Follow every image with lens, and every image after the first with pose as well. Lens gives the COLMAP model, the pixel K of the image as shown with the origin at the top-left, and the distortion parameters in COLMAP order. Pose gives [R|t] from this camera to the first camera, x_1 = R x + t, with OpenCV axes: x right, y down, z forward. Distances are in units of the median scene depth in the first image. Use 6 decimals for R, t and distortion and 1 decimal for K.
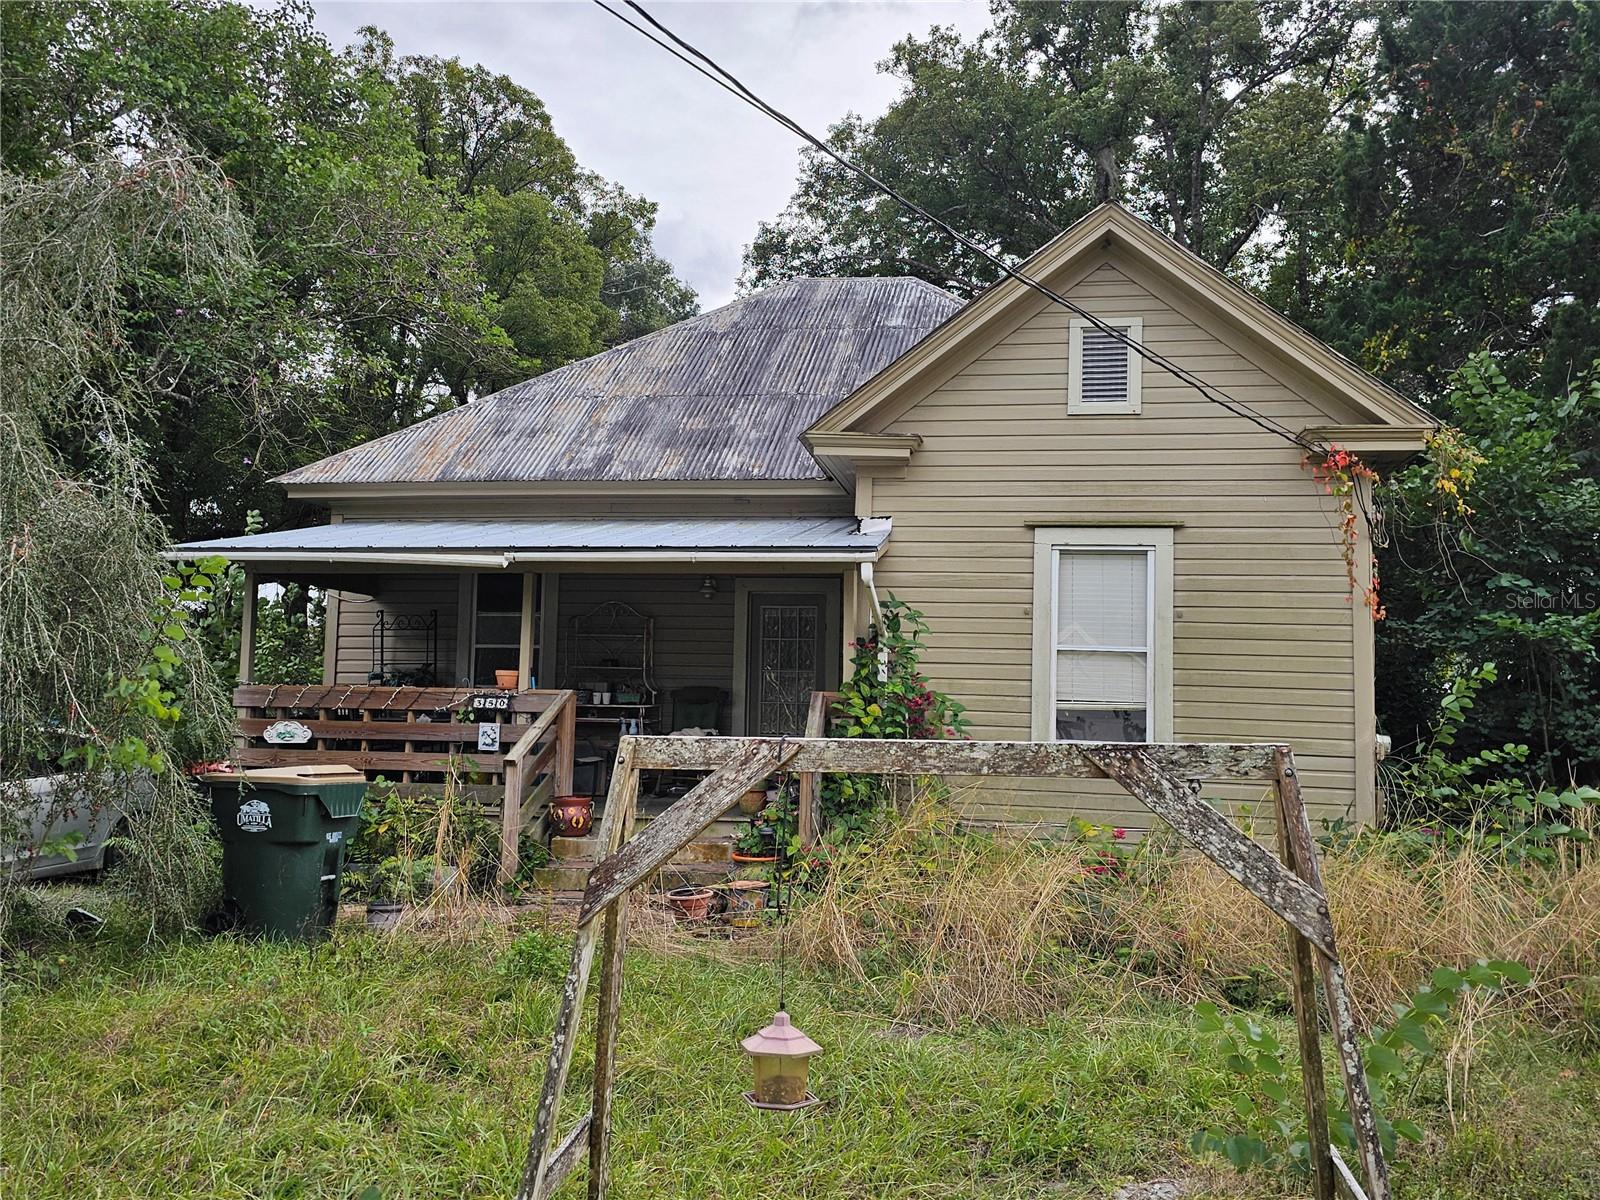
lens RADIAL K [[1070.1, 0, 793.9], [0, 1070.1, 602.3], [0, 0, 1]] dist [0.008286, -0.001448]
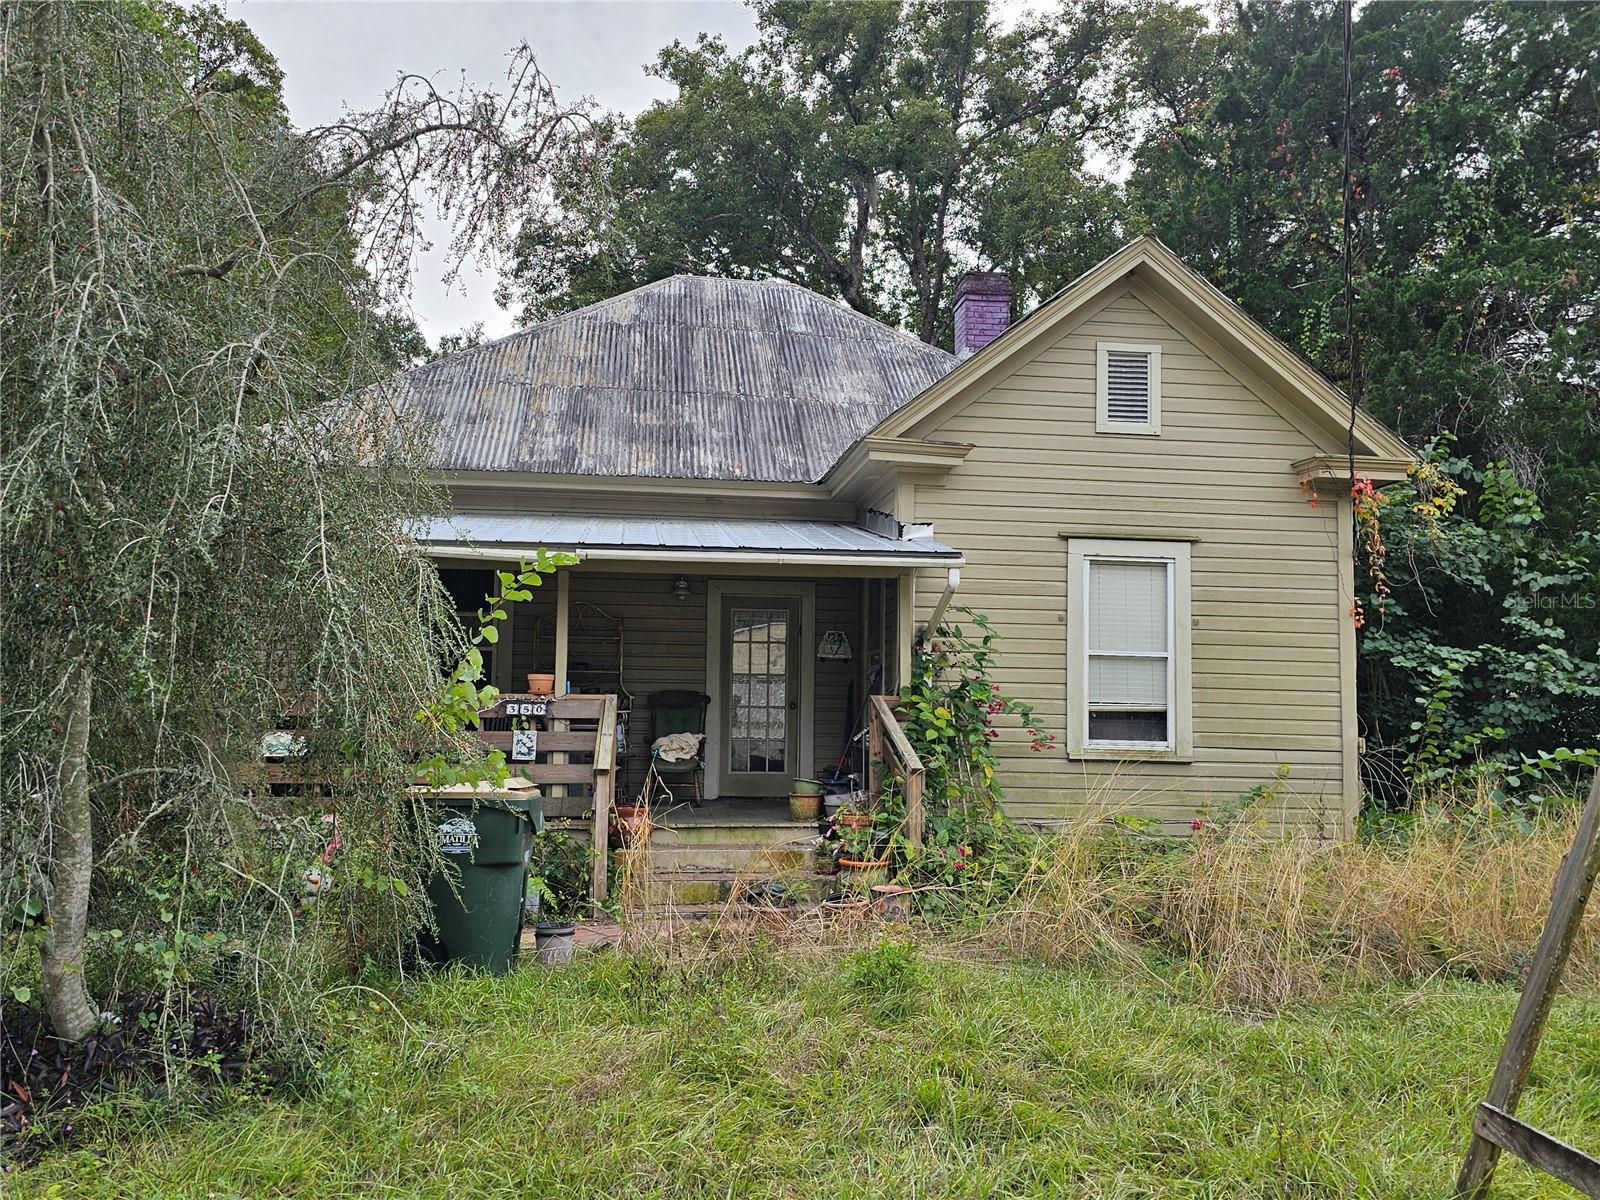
lens RADIAL K [[1070.1, 0, 795.5], [0, 1070.1, 599.3], [0, 0, 1]] dist [0.008286, -0.001448]
pose [[0.973206, 0.016107, 0.229371, -0.273417], [-0.014806, 0.999863, -0.007394, 0.001799], [-0.229459, 0.003799, 0.973311, 0.038853]]
